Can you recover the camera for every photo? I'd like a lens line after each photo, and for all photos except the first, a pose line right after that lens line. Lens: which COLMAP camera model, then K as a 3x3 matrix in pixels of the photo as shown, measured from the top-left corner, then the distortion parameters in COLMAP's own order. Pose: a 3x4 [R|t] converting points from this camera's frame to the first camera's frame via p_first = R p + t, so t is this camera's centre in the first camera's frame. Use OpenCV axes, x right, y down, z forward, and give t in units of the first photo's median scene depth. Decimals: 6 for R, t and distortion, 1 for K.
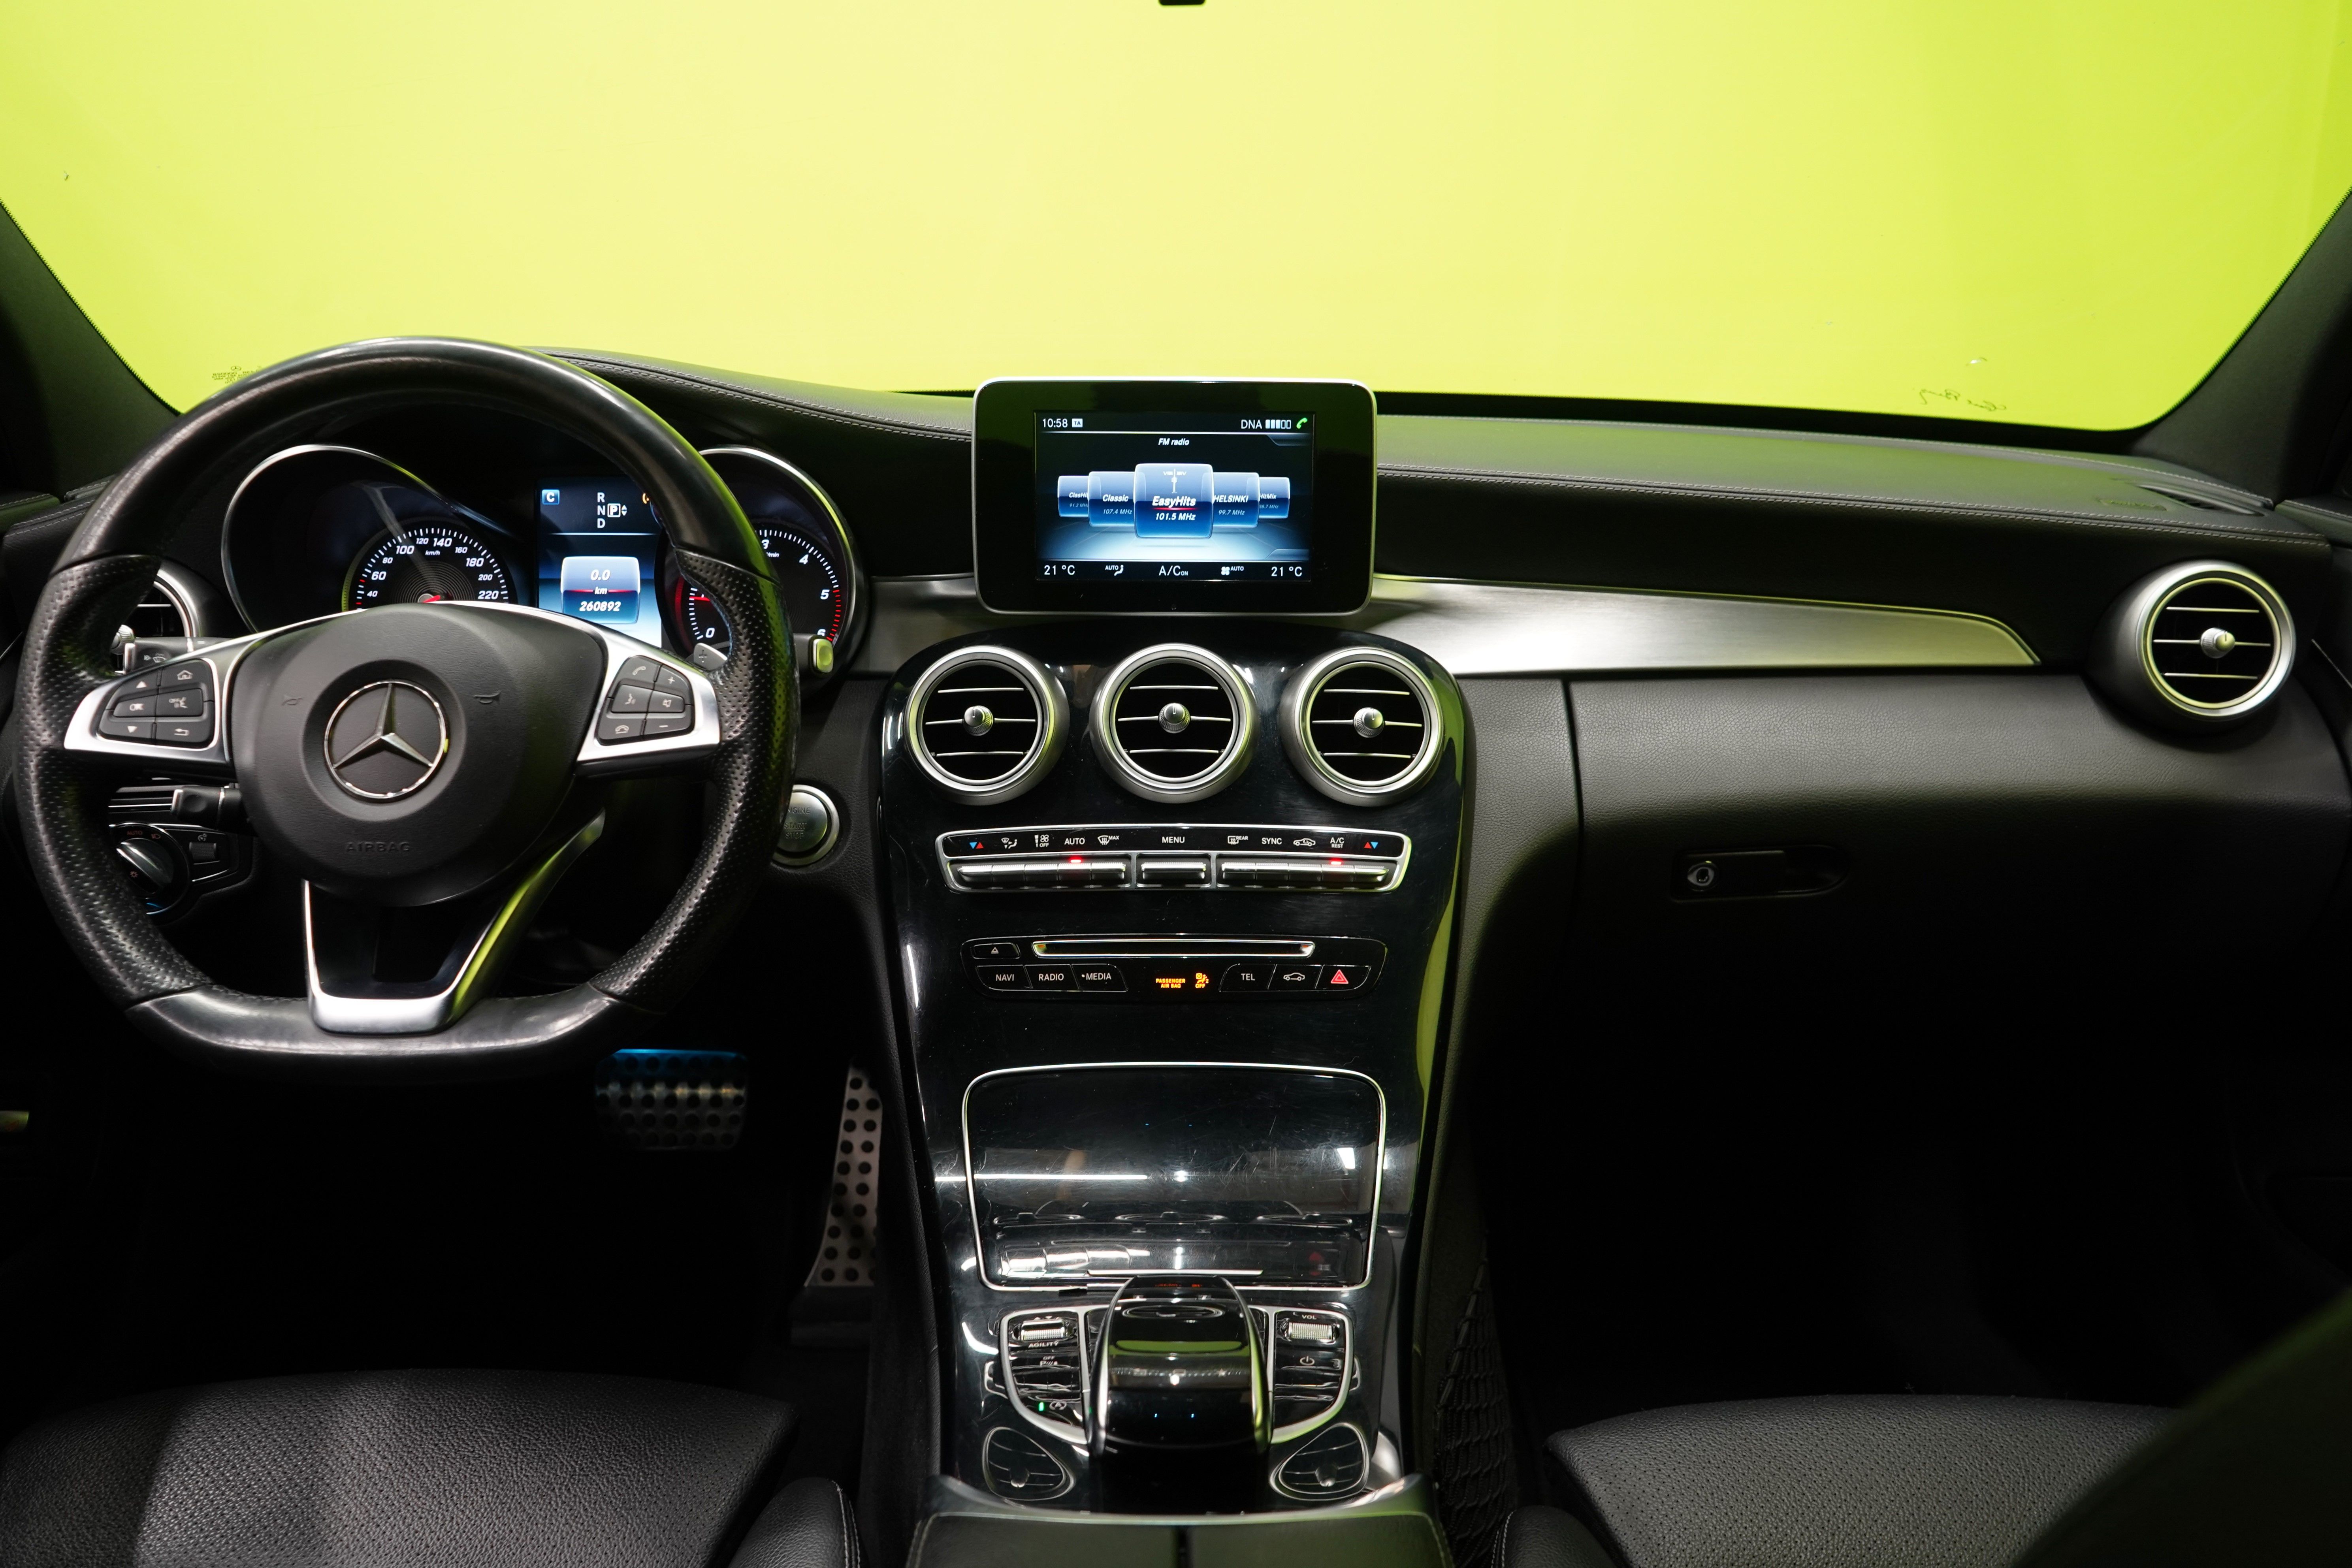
lens RADIAL K [[1865.1, 0, 1178.2], [0, 1865.1, 785.2], [0, 0, 1]] dist [-0.045116, 0.019532]
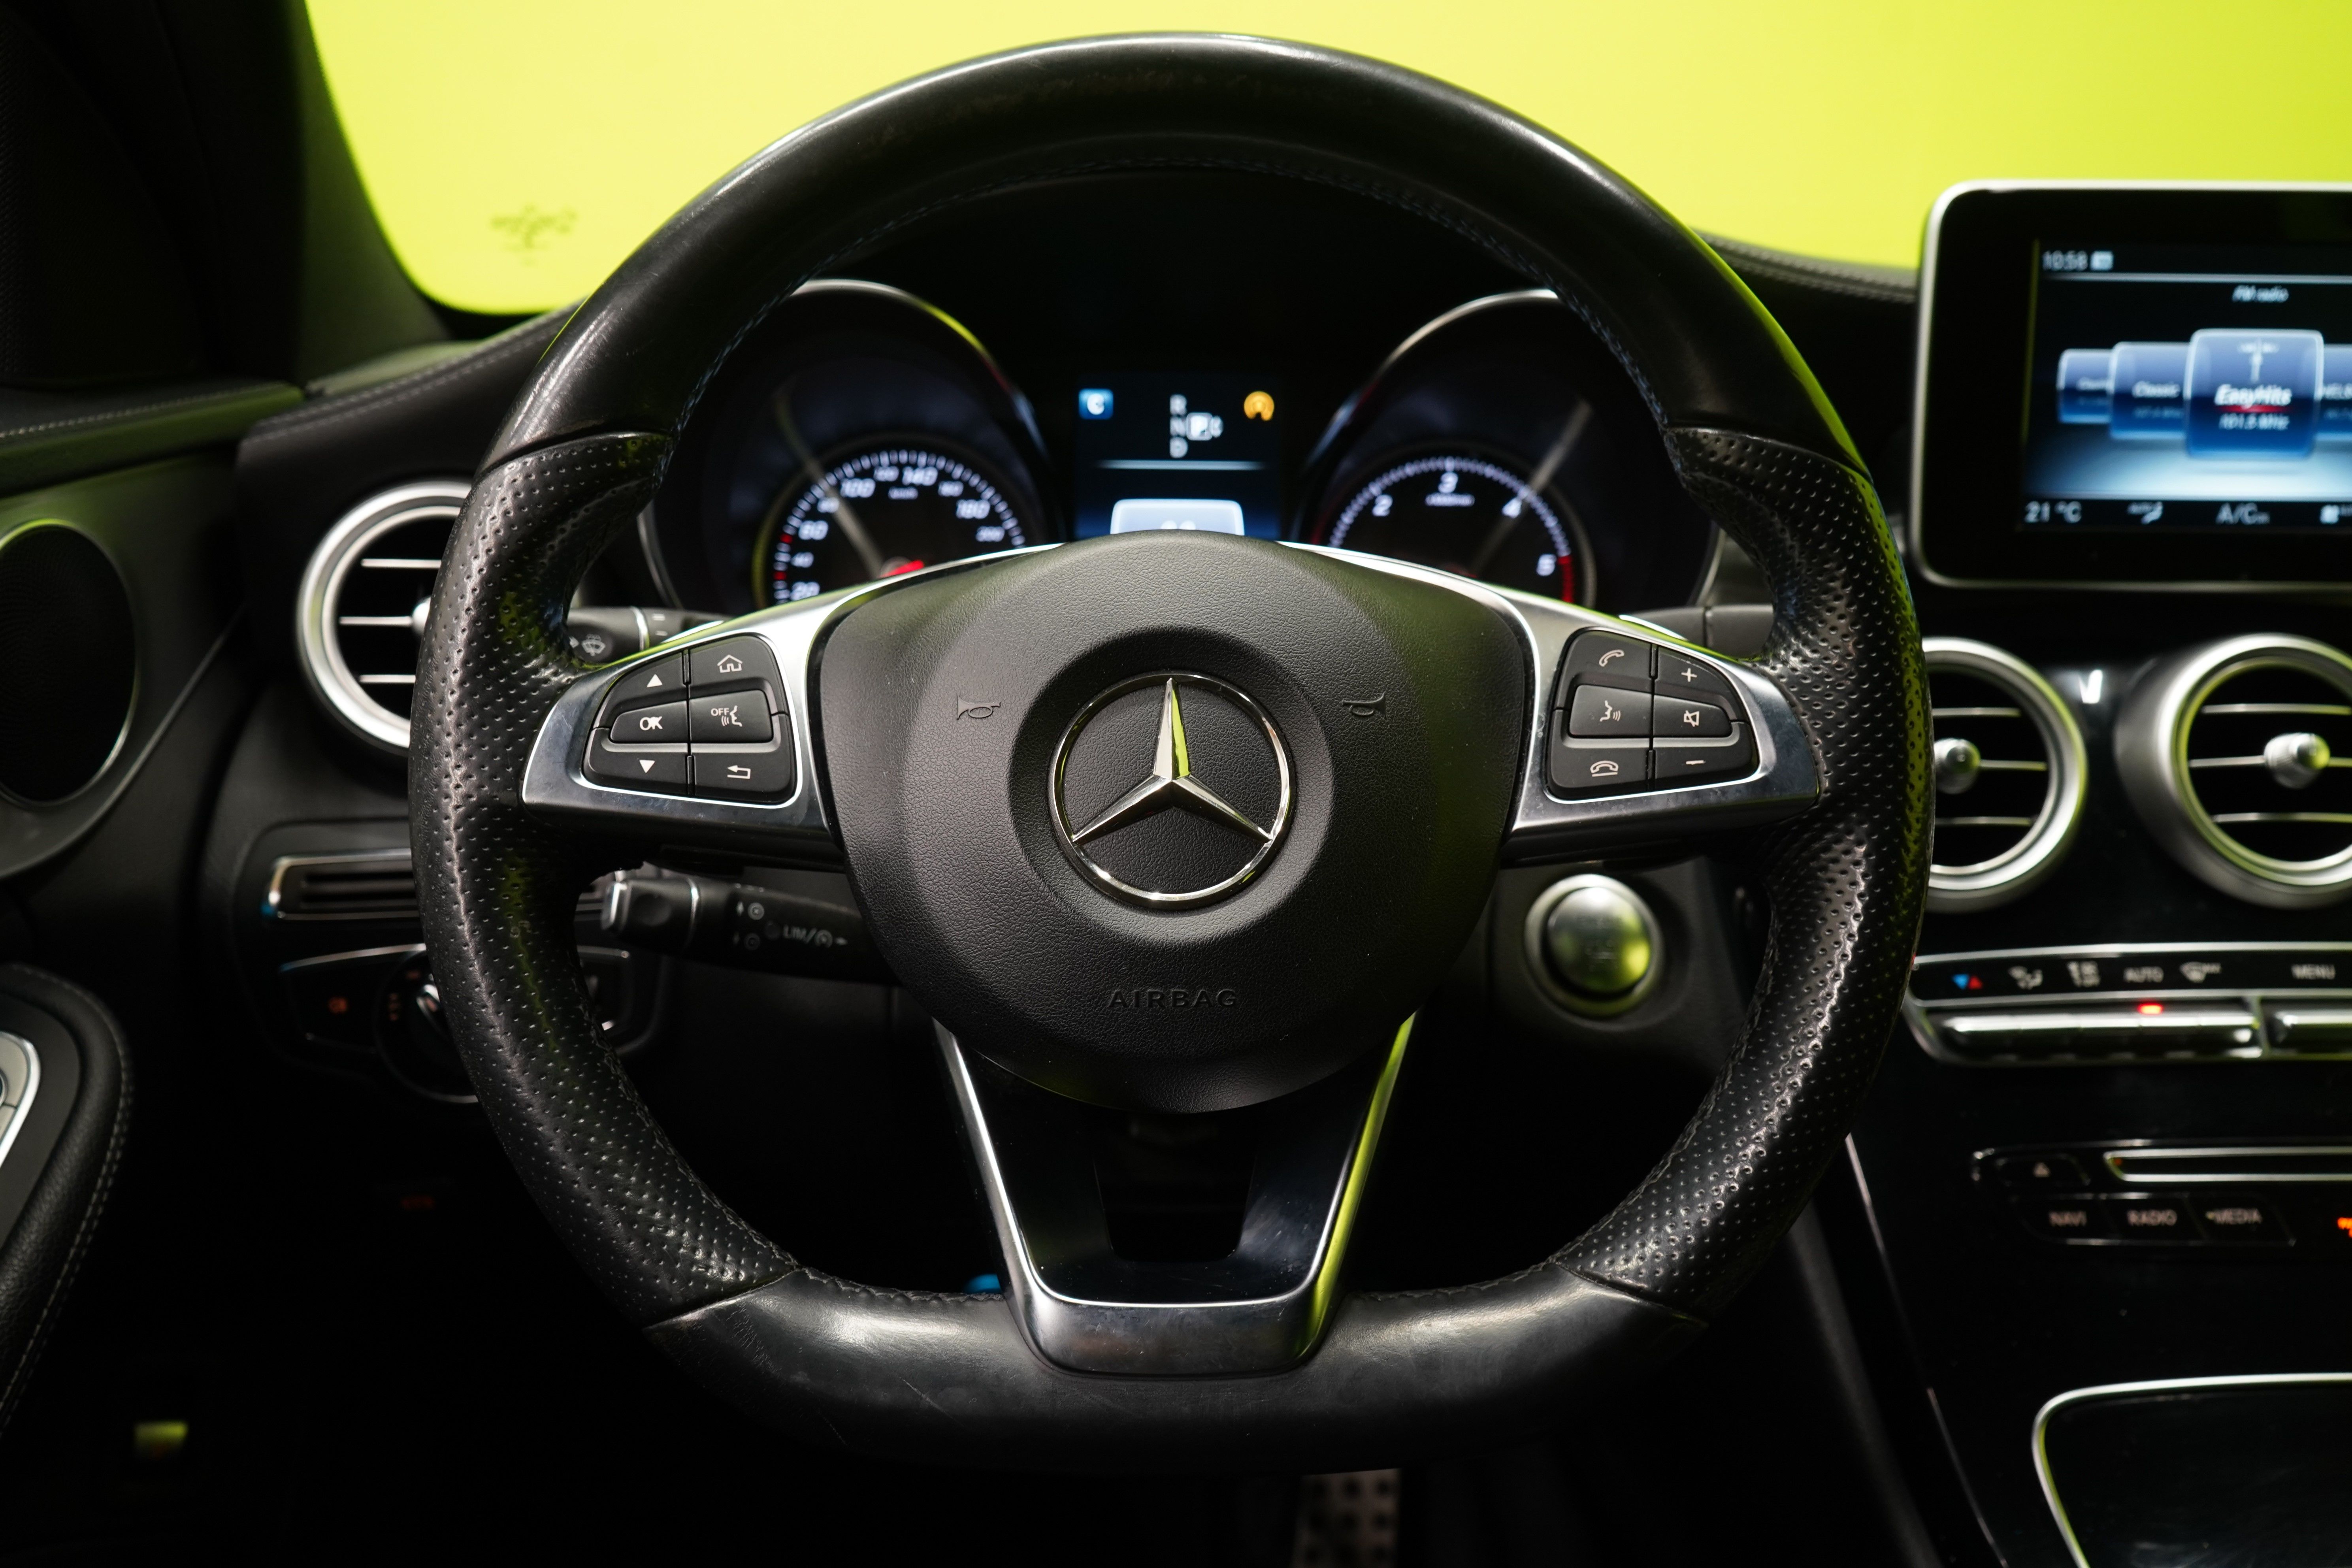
lens RADIAL K [[2145.7, 0, 1173.6], [0, 2145.7, 785.3], [0, 0, 1]] dist [-0.027283, 0.022401]
pose [[0.999982, 0.000571, 0.005941, -0.350699], [-0.000303, 0.998990, -0.044924, 0.001267], [-0.005961, 0.044922, 0.998973, 0.334593]]
